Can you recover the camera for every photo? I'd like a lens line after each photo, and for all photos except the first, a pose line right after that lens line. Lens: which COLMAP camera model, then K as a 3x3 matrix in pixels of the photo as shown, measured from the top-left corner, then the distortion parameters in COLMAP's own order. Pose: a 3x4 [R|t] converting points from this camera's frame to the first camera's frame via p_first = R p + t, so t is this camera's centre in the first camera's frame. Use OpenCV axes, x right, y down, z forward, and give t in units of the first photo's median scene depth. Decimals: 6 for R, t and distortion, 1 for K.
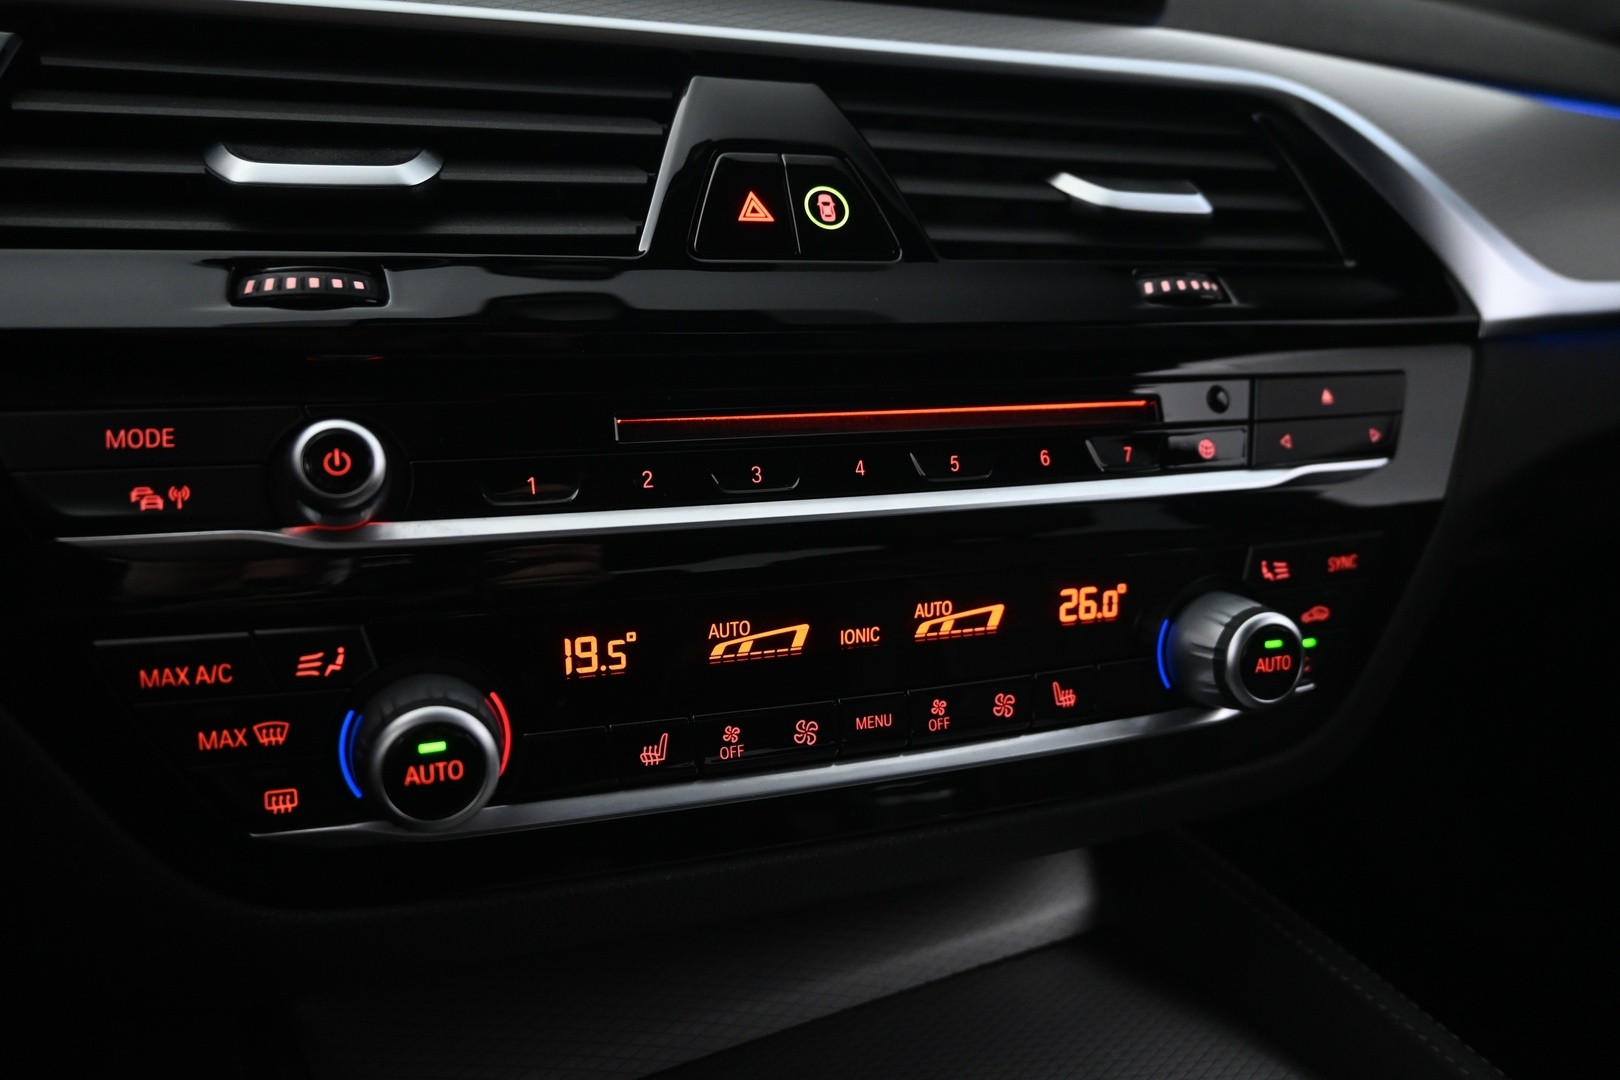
lens RADIAL K [[1200.4, 0, 810.0], [0, 1200.4, 540.0], [0, 0, 1]] dist [-0.002346, 0.000466]
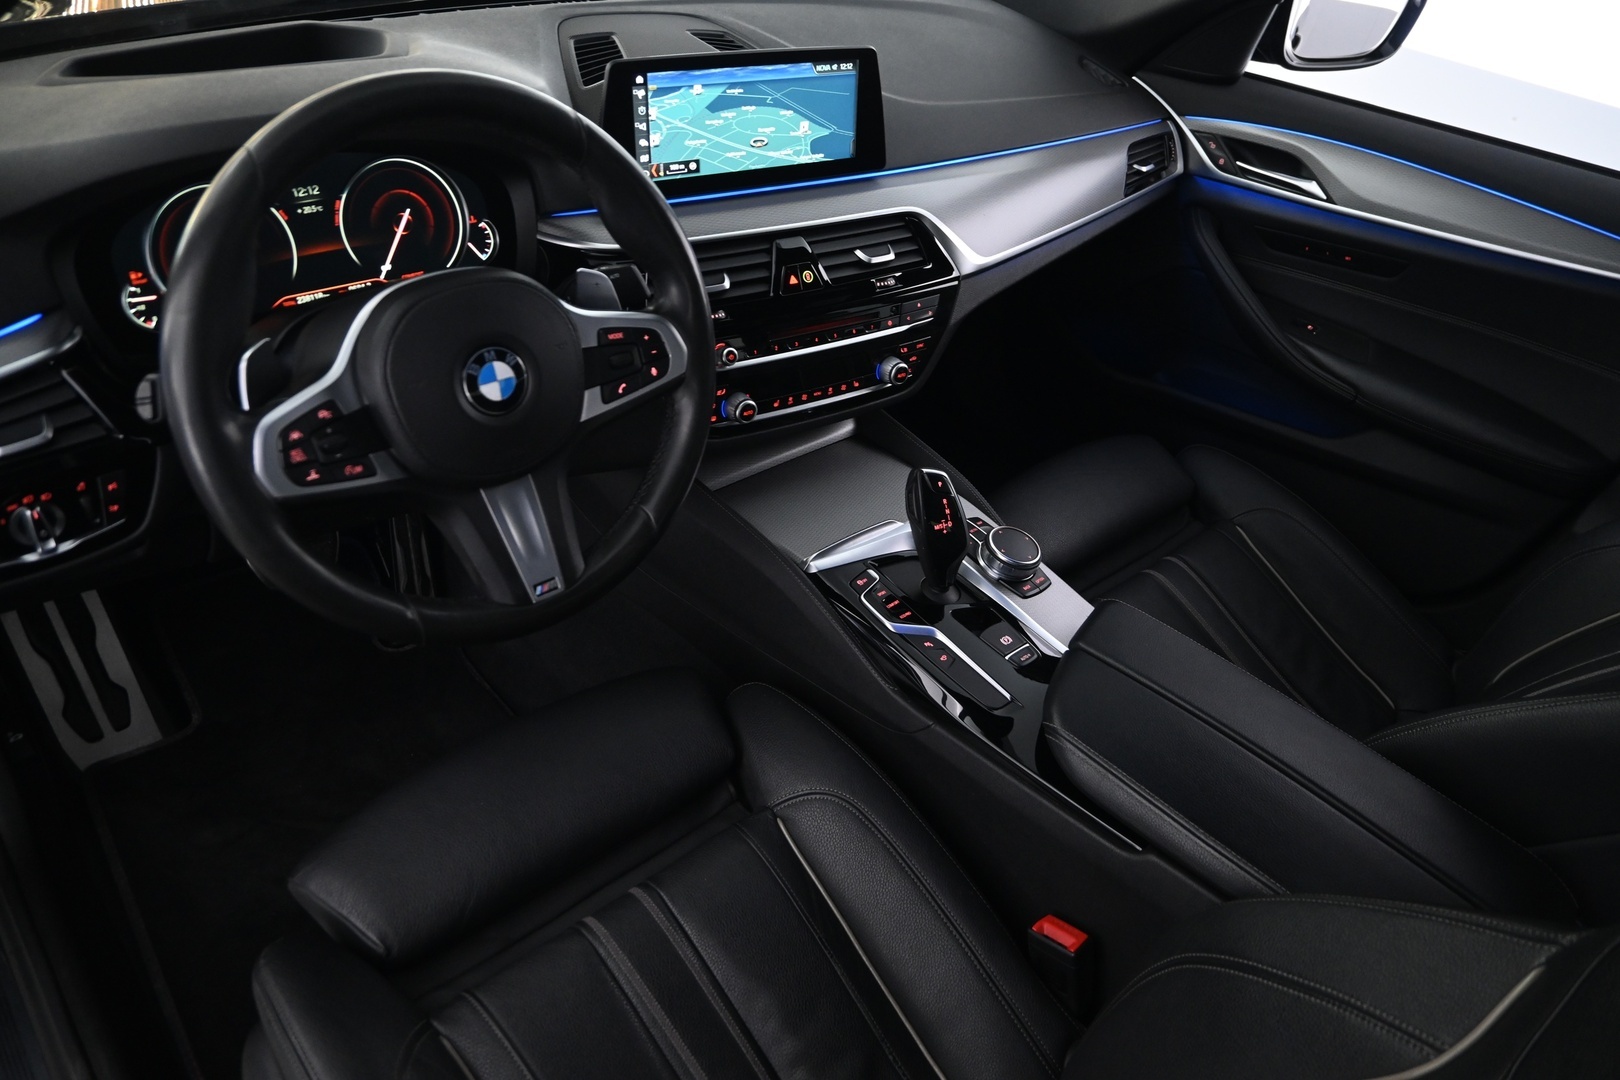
lens RADIAL K [[1112.9, 0, 810.0], [0, 1112.9, 540.0], [0, 0, 1]] dist [-0.005709, -0.000351]
pose [[0.968118, -0.077142, 0.238321, -1.205244], [-0.023004, 0.919999, 0.391244, -1.164236], [-0.249436, -0.384253, 0.888893, -3.487808]]
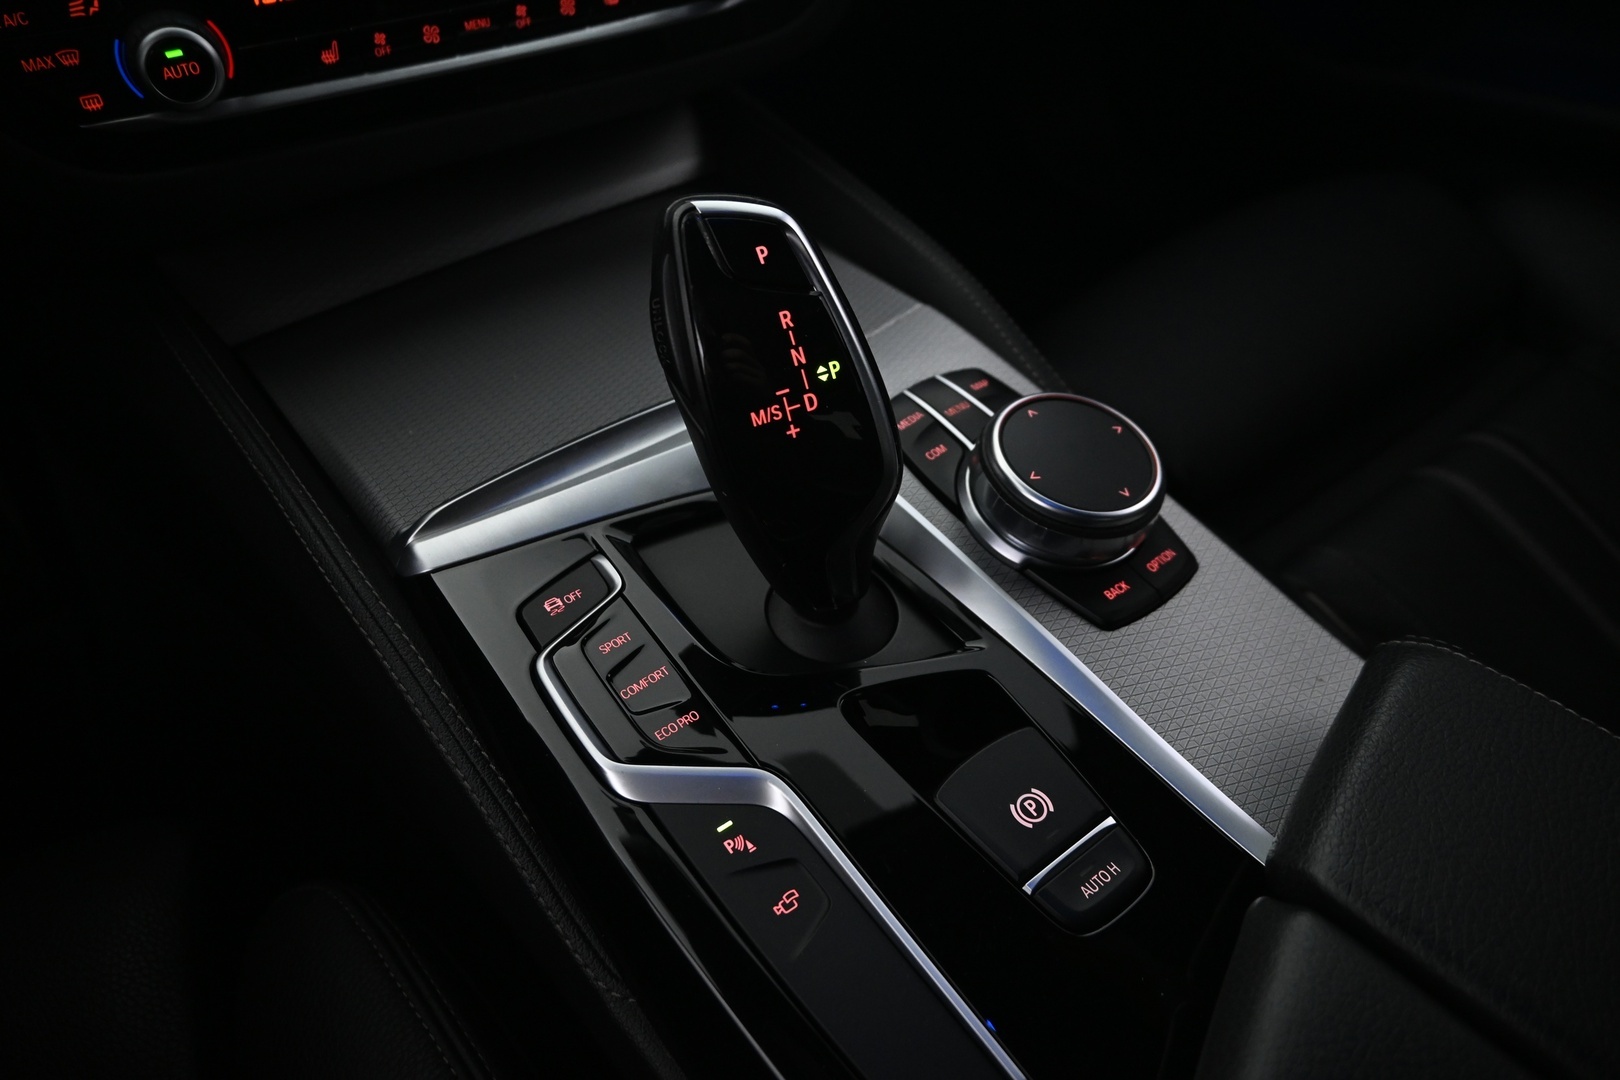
lens RADIAL K [[1112.9, 0, 810.0], [0, 1112.9, 540.0], [0, 0, 1]] dist [-0.005709, -0.000351]
pose [[0.985908, -0.137091, 0.095874, 0.288883], [0.071281, 0.862731, 0.500614, 0.046426], [-0.151343, -0.486725, 0.860345, -0.718037]]
